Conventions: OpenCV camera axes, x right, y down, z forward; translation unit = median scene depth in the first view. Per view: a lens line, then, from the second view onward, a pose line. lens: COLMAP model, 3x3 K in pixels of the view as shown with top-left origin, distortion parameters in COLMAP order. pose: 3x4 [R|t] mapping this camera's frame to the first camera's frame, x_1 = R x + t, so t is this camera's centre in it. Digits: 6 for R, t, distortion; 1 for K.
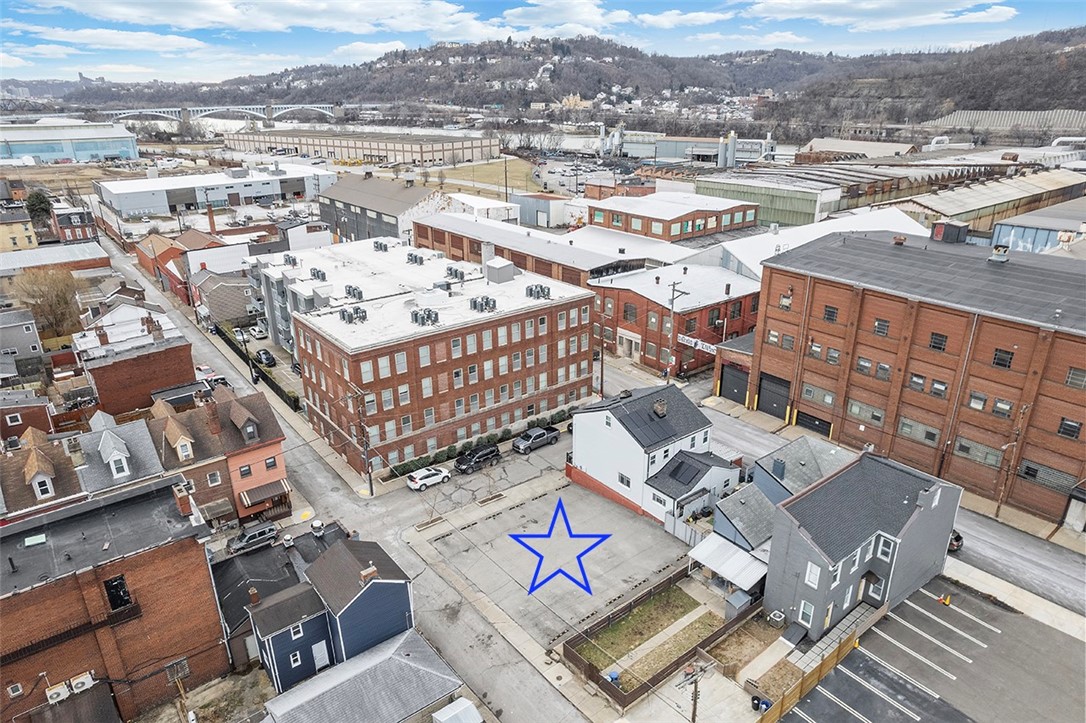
lens RADIAL K [[694.5, 0, 545.2], [0, 694.5, 364.8], [0, 0, 1]] dist [-0.071536, 0.061994]
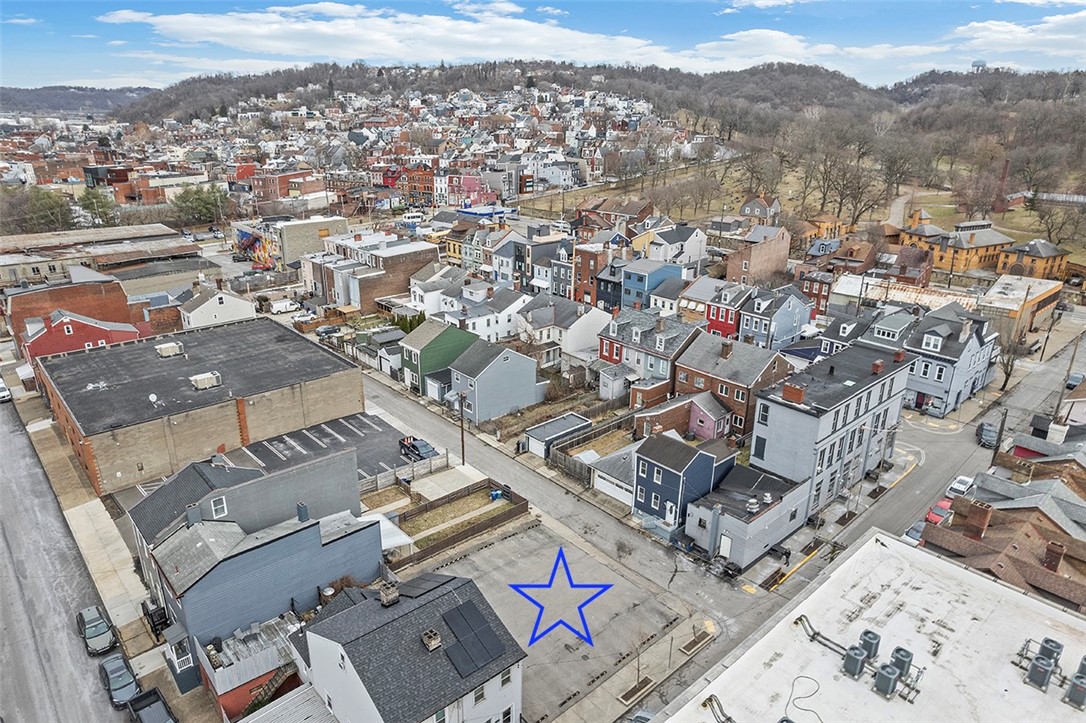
lens RADIAL K [[694.5, 0, 543.2], [0, 694.5, 361.3], [0, 0, 1]] dist [-0.071536, 0.061994]
pose [[-0.997813, 0.017747, -0.063670, 0.050538], [-0.029400, 0.743576, 0.668004, -0.468297], [0.059198, 0.668416, -0.741429, 1.158016]]
